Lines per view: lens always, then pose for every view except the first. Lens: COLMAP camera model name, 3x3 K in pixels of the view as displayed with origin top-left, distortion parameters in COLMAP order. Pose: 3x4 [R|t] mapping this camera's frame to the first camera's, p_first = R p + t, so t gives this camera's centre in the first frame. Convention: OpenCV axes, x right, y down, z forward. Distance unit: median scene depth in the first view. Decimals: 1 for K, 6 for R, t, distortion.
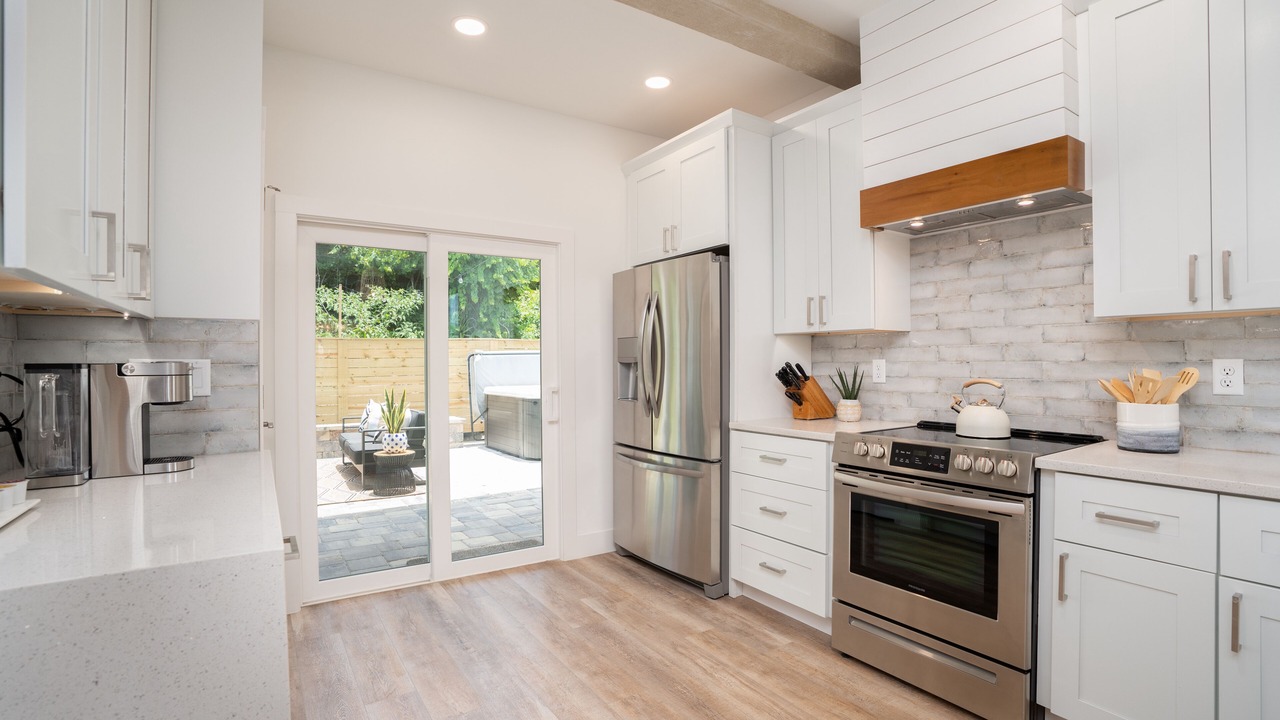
lens RADIAL K [[597.1, 0, 633.4], [0, 597.1, 365.6], [0, 0, 1]] dist [-0.076170, 0.028403]
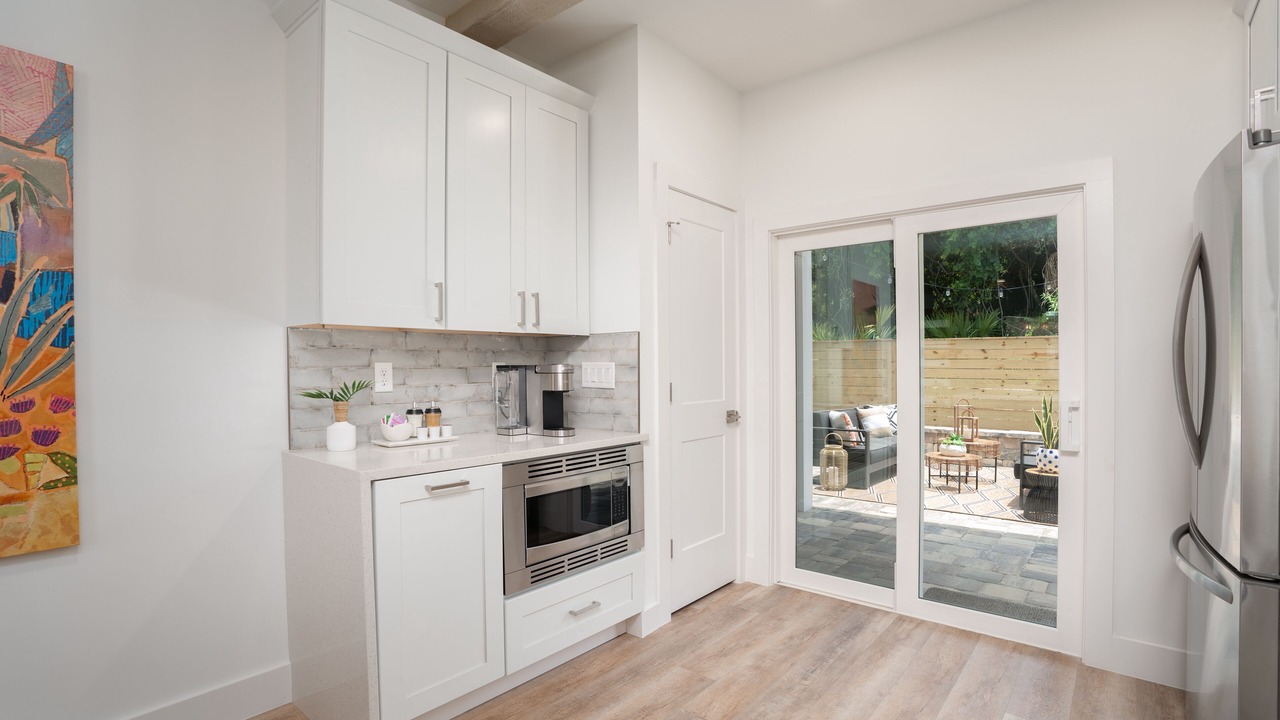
lens RADIAL K [[597.1, 0, 633.4], [0, 597.1, 365.6], [0, 0, 1]] dist [-0.076170, 0.028403]
pose [[0.284053, 0.004184, -0.958800, 0.445154], [-0.005042, 0.999983, 0.002870, -0.004879], [0.958795, 0.004019, 0.284069, 0.424283]]
